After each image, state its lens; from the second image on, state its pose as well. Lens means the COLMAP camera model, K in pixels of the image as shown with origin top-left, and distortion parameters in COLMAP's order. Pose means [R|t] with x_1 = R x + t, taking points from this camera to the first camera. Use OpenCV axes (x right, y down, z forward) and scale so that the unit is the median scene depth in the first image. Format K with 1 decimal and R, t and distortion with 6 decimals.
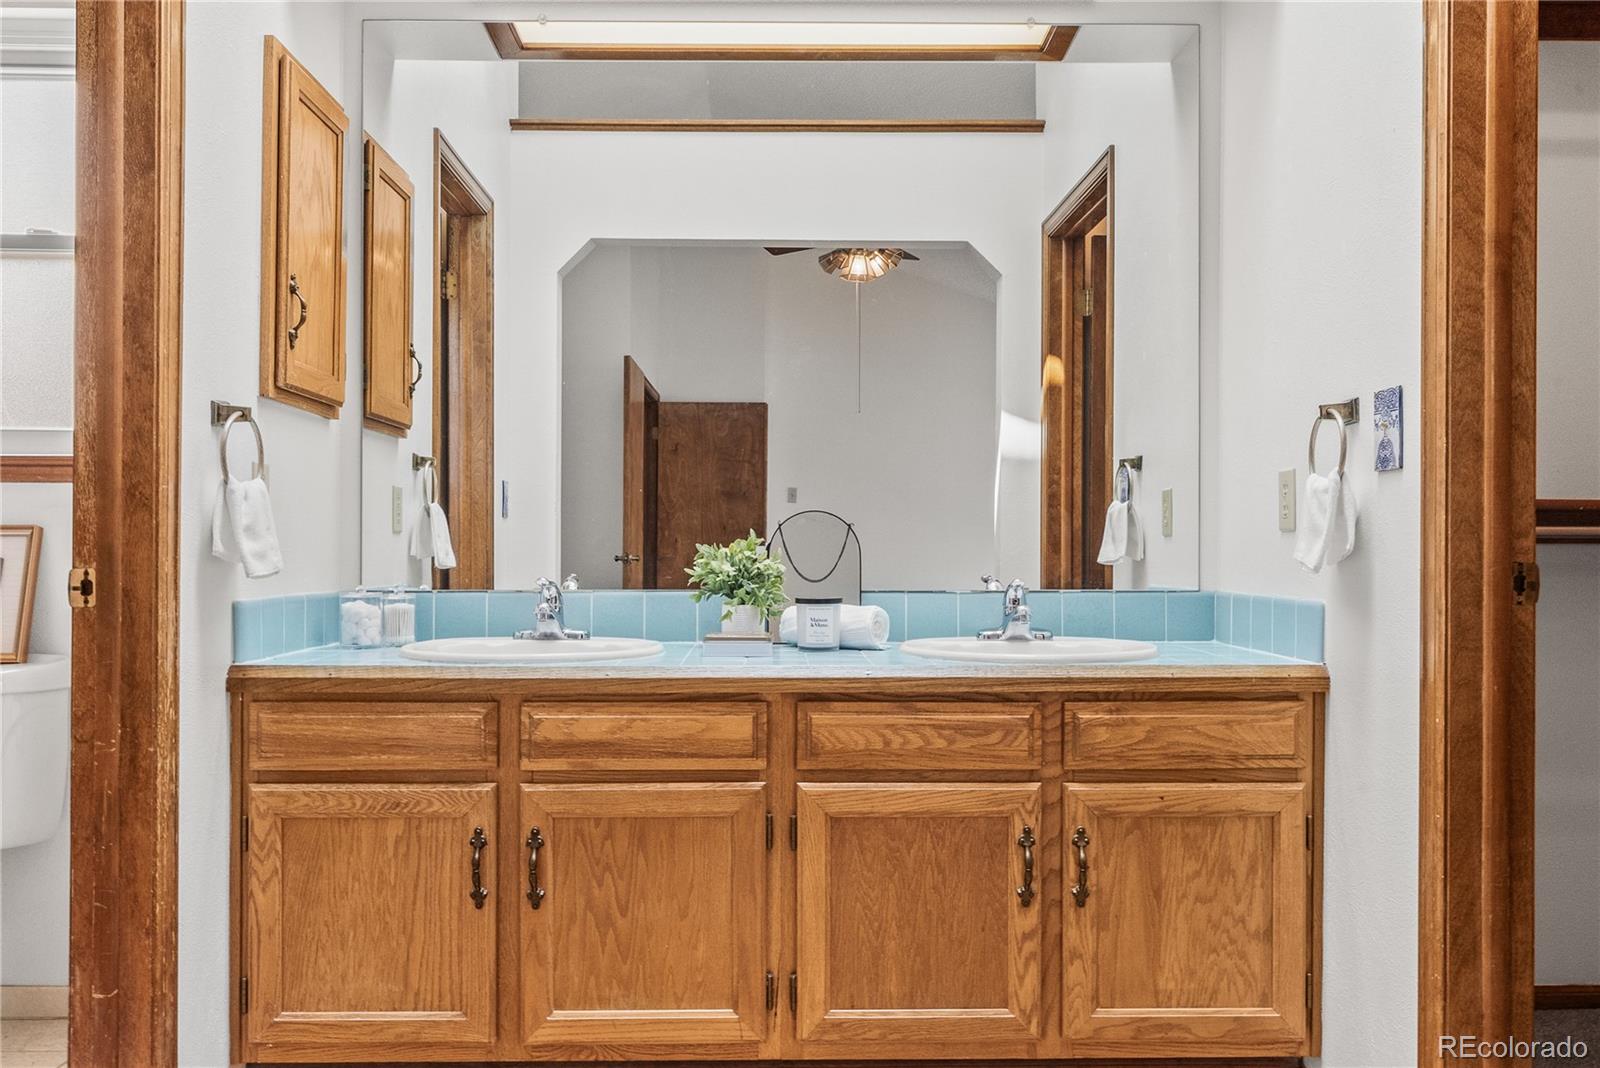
lens RADIAL K [[1326.7, 0, 790.9], [0, 1326.7, 538.0], [0, 0, 1]] dist [0.005828, 0.002108]
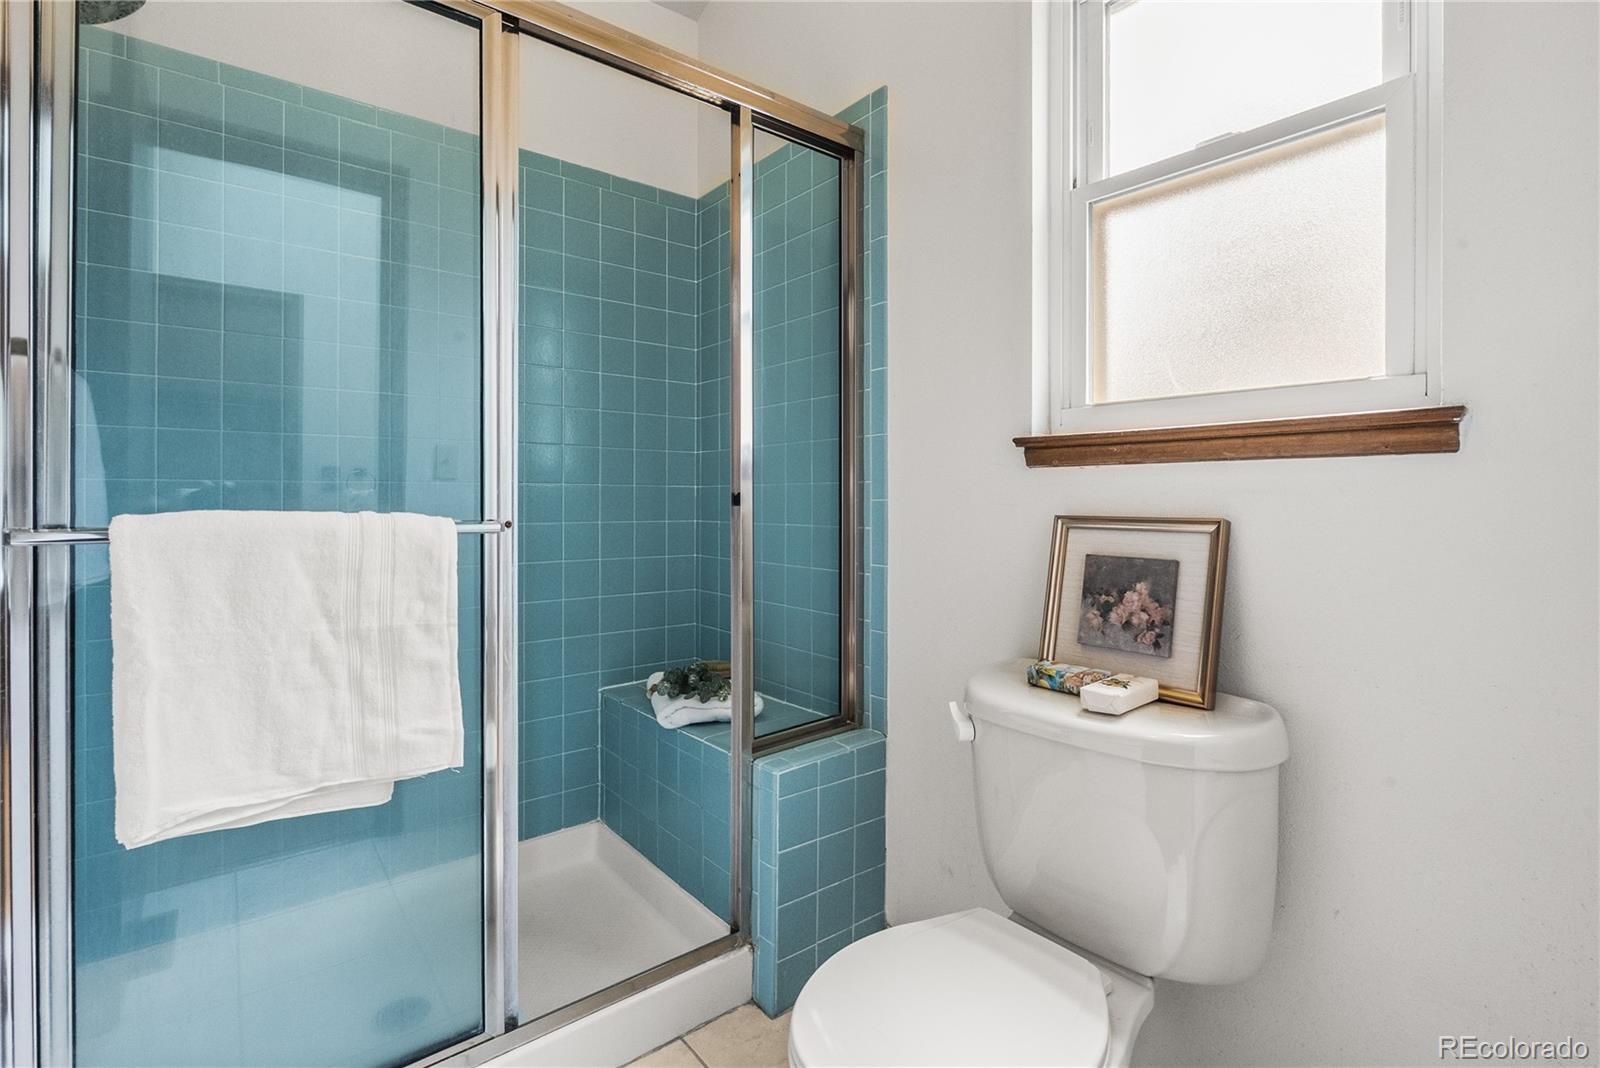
lens RADIAL K [[751.0, 0, 802.1], [0, 751.0, 498.3], [0, 0, 1]] dist [-0.000555, -0.000104]
pose [[0.613143, -0.004561, -0.789959, -0.466871], [0.007328, 0.999973, -0.000085, -0.027709], [0.789938, -0.005737, 0.613160, 0.687545]]
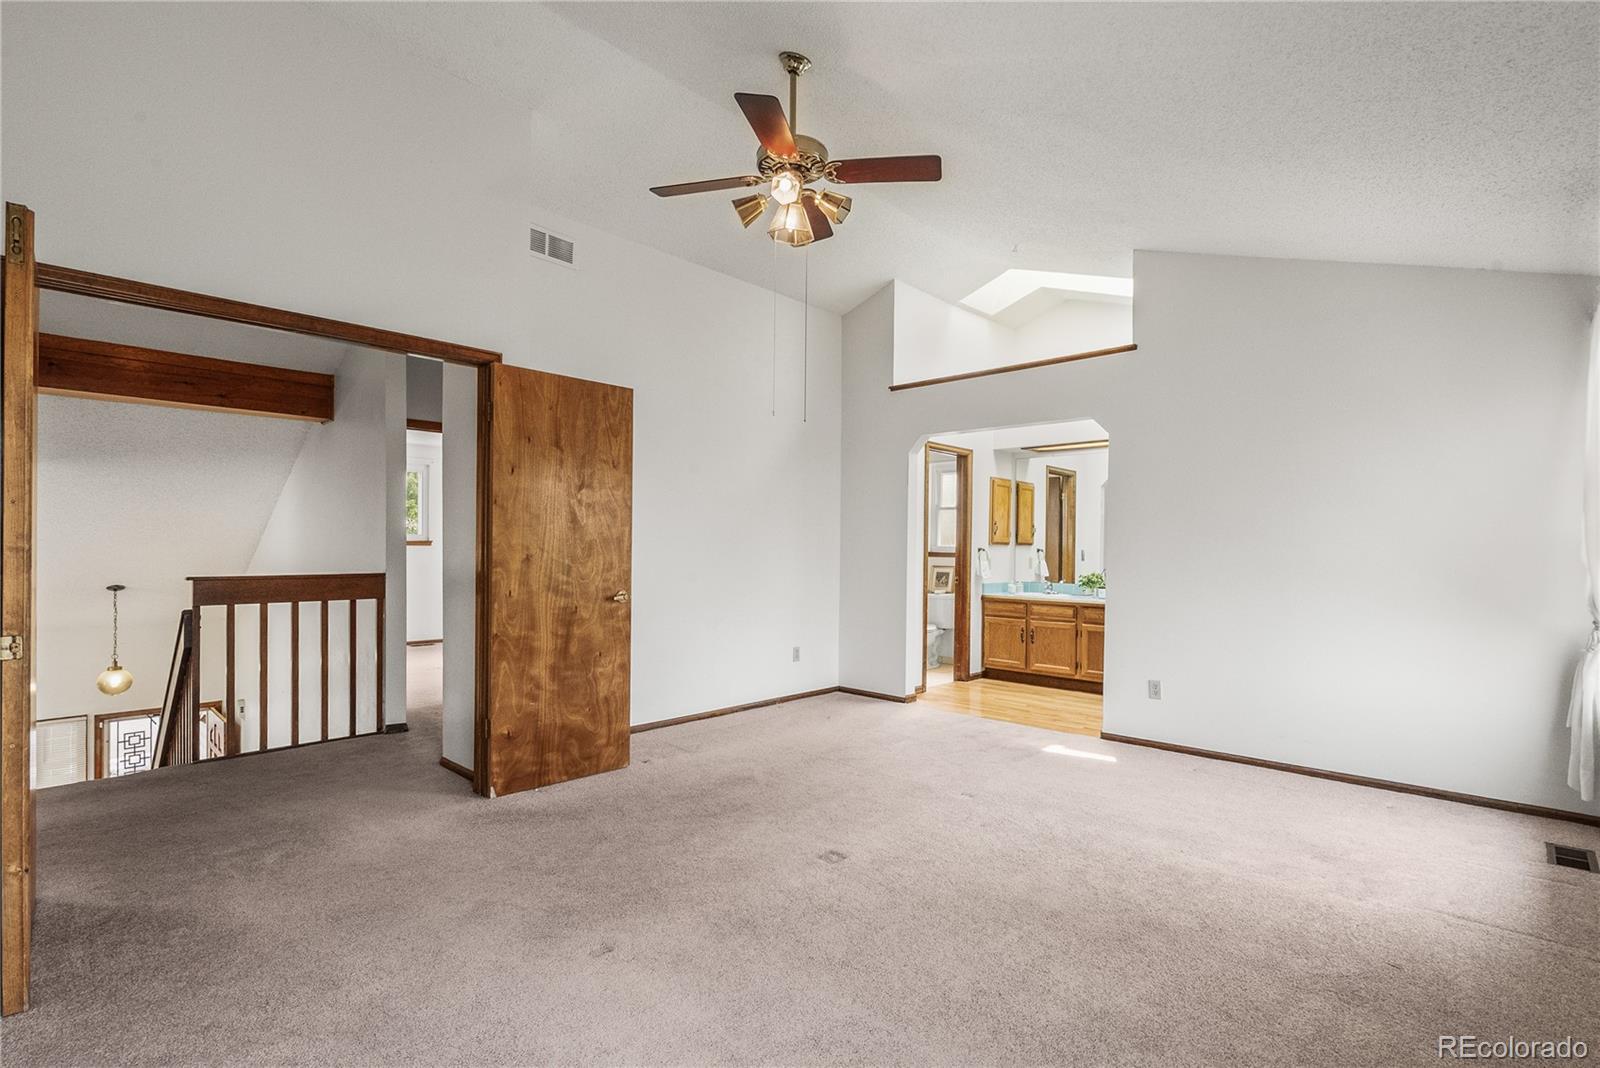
lens RADIAL K [[755.5, 0, 811.7], [0, 755.5, 552.1], [0, 0, 1]] dist [-0.001162, -0.000250]
pose [[0.727437, 0.009674, -0.686106, 1.210919], [-0.002290, 0.999929, 0.011671, -0.116300], [0.686171, -0.006919, 0.727408, -1.761038]]
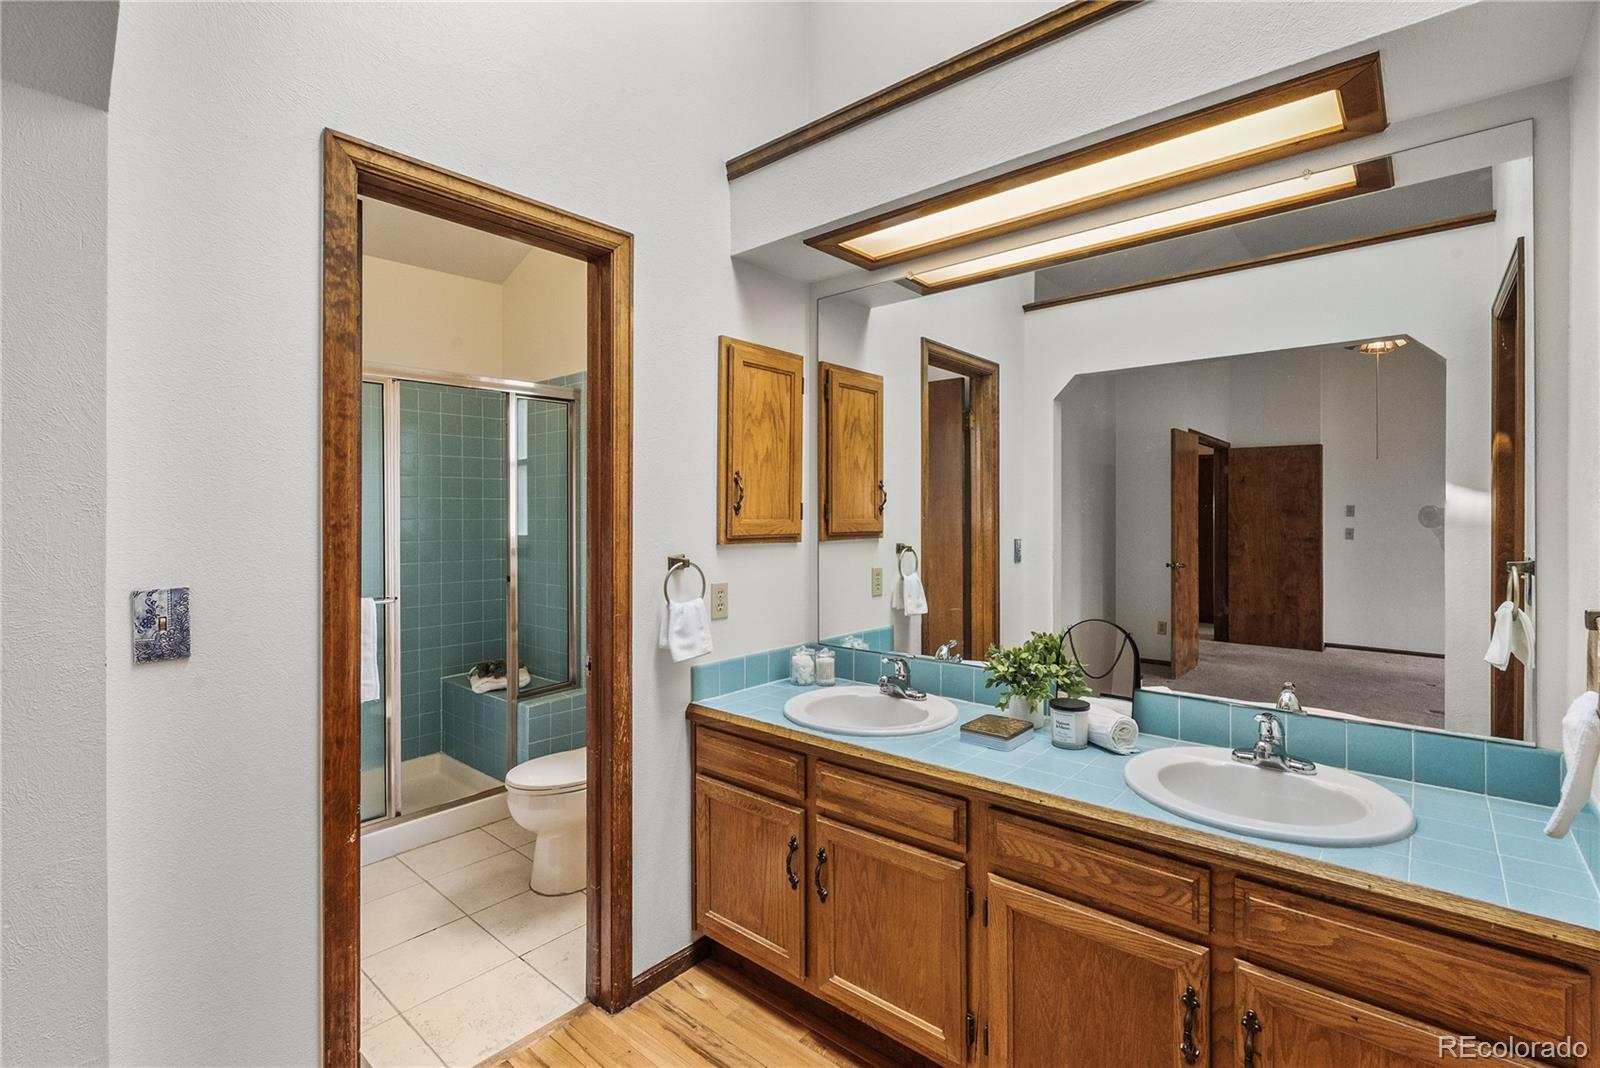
lens RADIAL K [[729.6, 0, 799.3], [0, 729.6, 516.8], [0, 0, 1]] dist [-0.000204, -0.000636]
pose [[0.747139, -0.003376, -0.664659, 0.326822], [0.009565, 0.999938, 0.005672, -0.153670], [0.664599, -0.010595, 0.747125, 0.376074]]
